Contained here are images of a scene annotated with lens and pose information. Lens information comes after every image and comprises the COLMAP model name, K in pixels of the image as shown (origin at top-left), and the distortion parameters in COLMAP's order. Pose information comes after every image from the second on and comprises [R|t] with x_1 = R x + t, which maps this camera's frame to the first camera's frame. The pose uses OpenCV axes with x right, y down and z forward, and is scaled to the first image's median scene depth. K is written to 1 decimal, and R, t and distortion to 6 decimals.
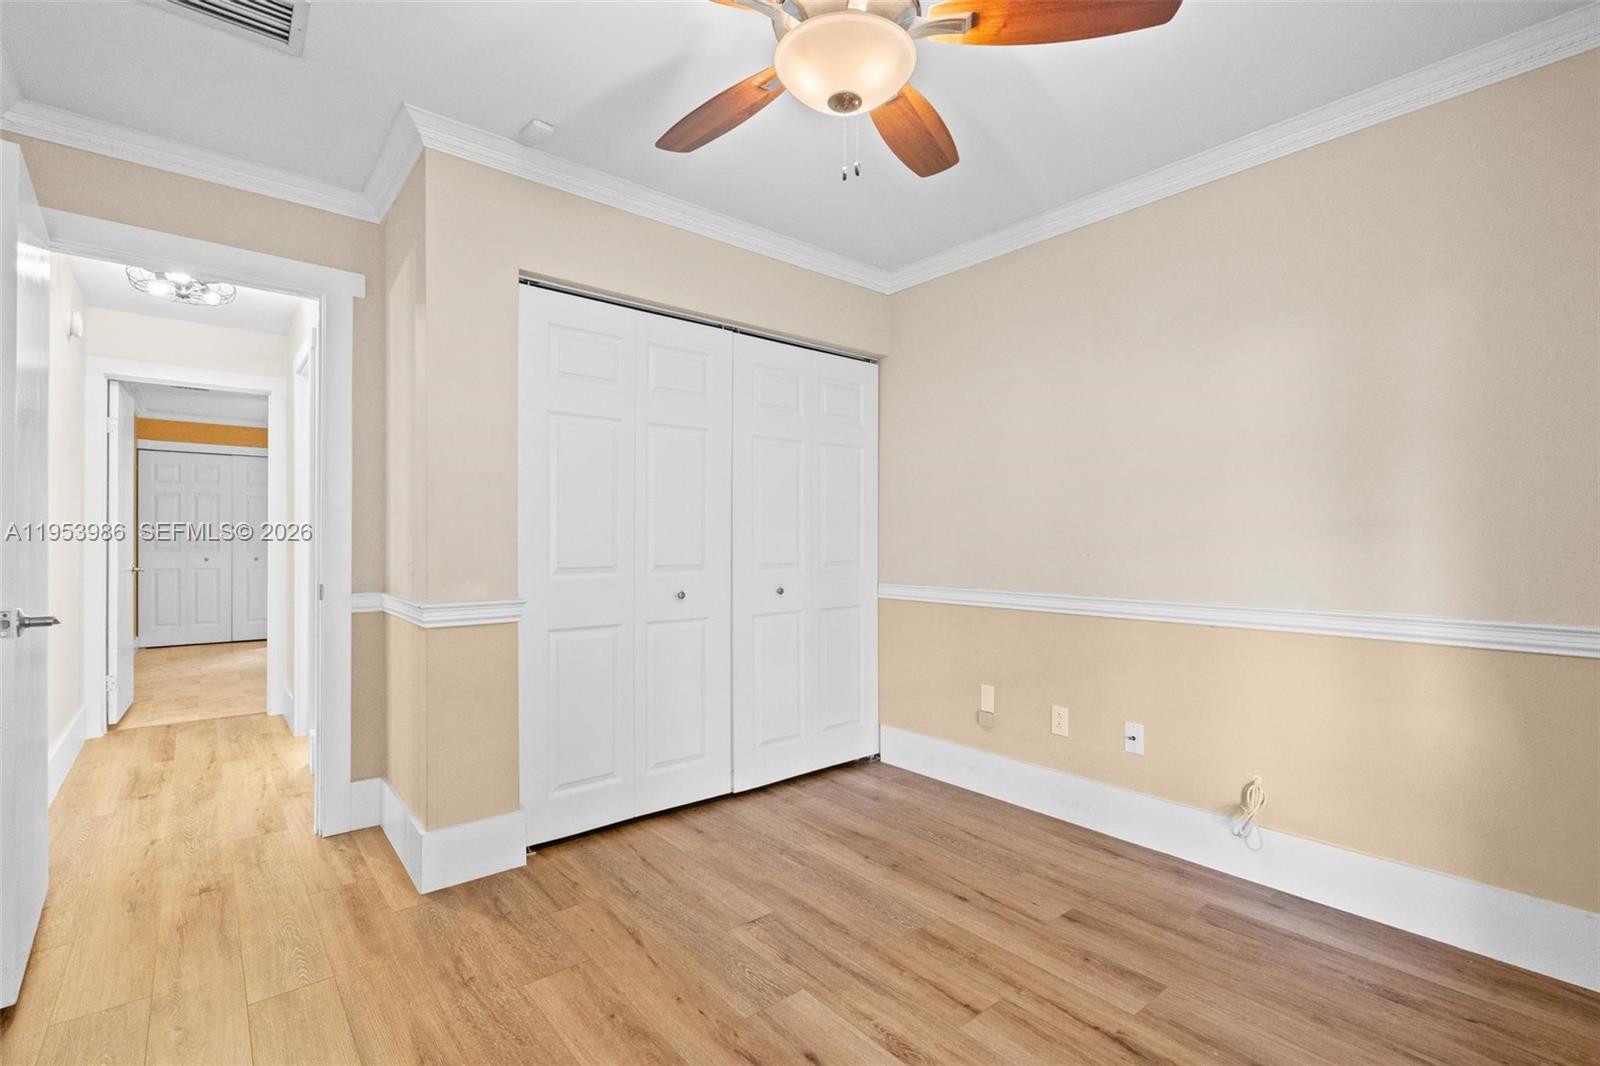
lens RADIAL K [[727.7, 0, 803.5], [0, 727.7, 536.9], [0, 0, 1]] dist [-0.002251, -0.000023]
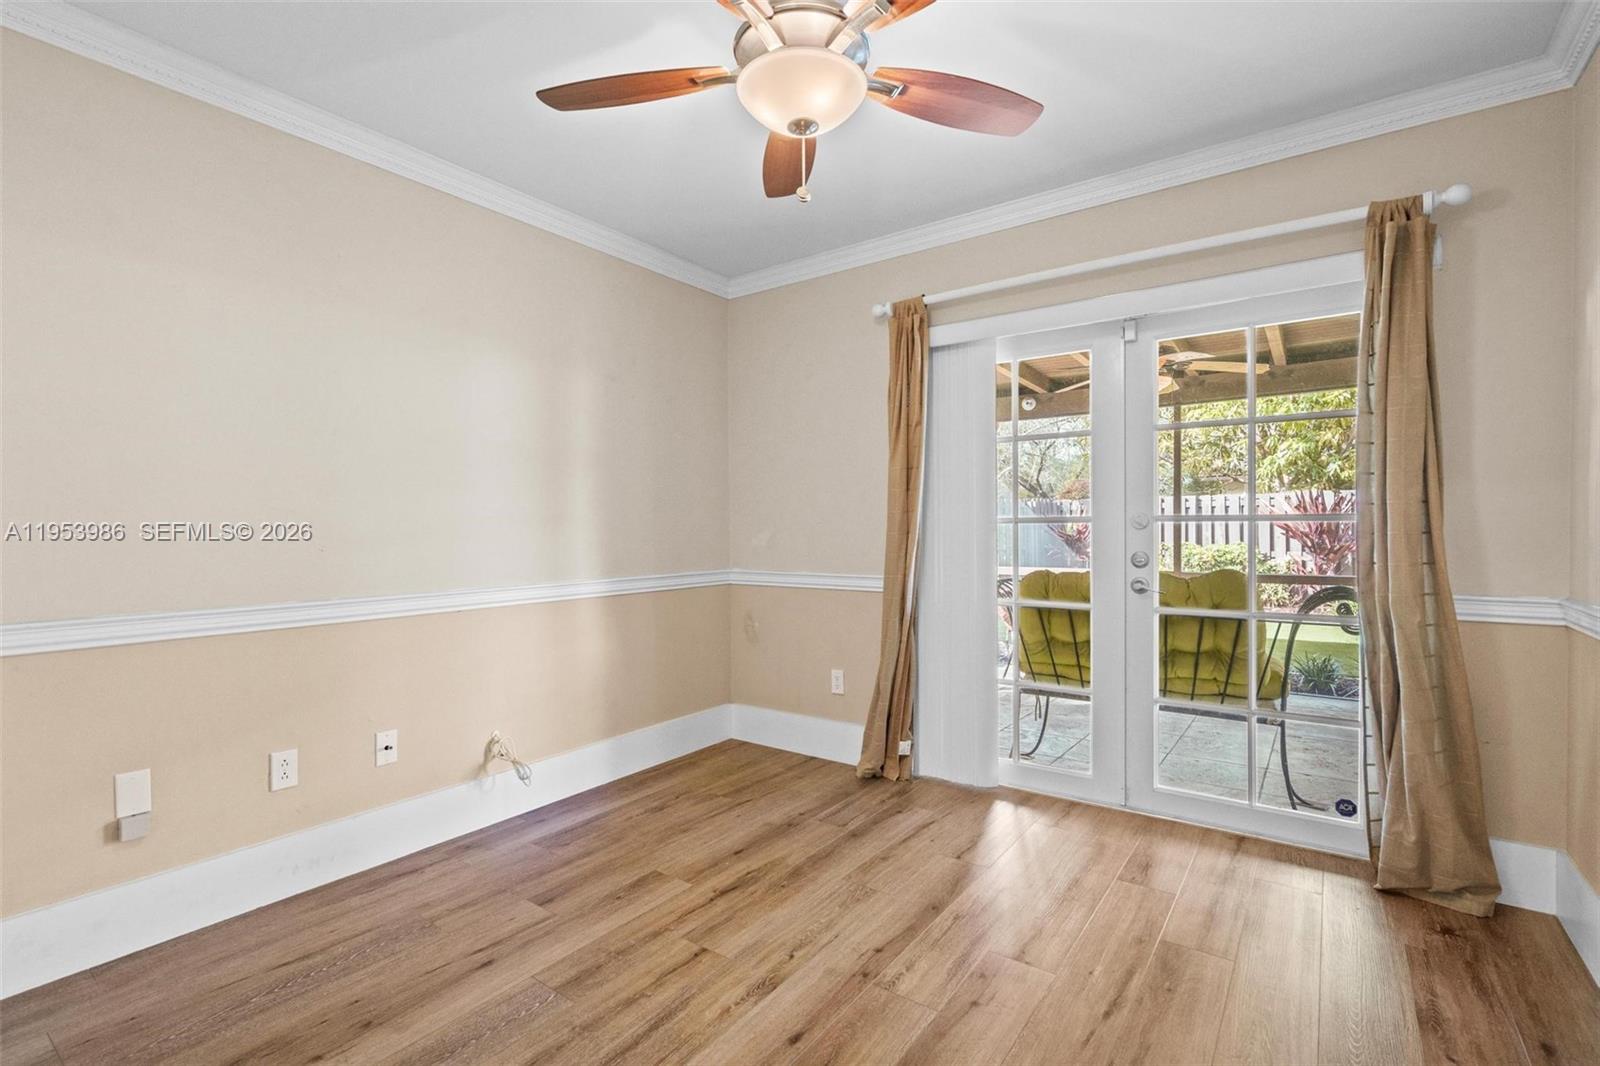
lens RADIAL K [[727.7, 0, 803.5], [0, 727.7, 536.9], [0, 0, 1]] dist [-0.002251, -0.000023]
pose [[-0.243541, -0.012292, 0.969813, -0.655411], [0.002799, 0.999907, 0.013376, -0.000223], [-0.969887, 0.005973, -0.243484, 0.831907]]
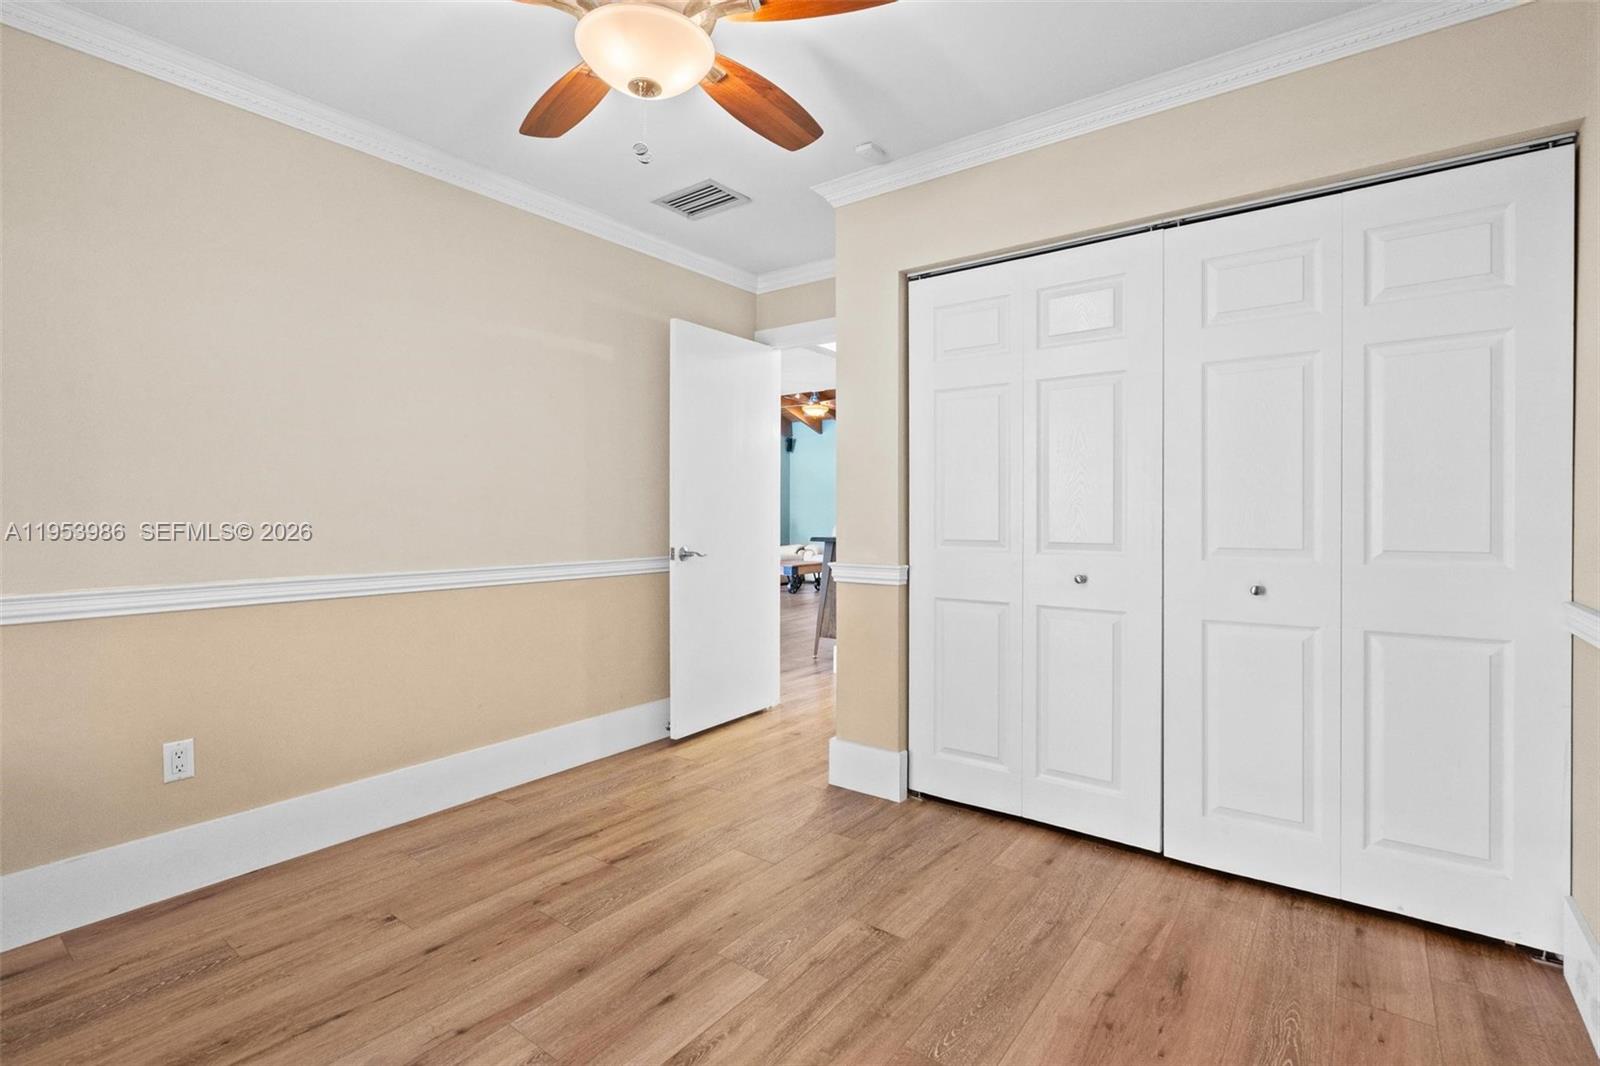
lens RADIAL K [[746.7, 0, 804.1], [0, 746.7, 513.8], [0, 0, 1]] dist [-0.003095, -0.000435]
pose [[0.218870, -0.000364, -0.975754, 0.754044], [0.004721, 0.999989, 0.000686, 0.005238], [0.975743, -0.004756, 0.218870, 0.647499]]
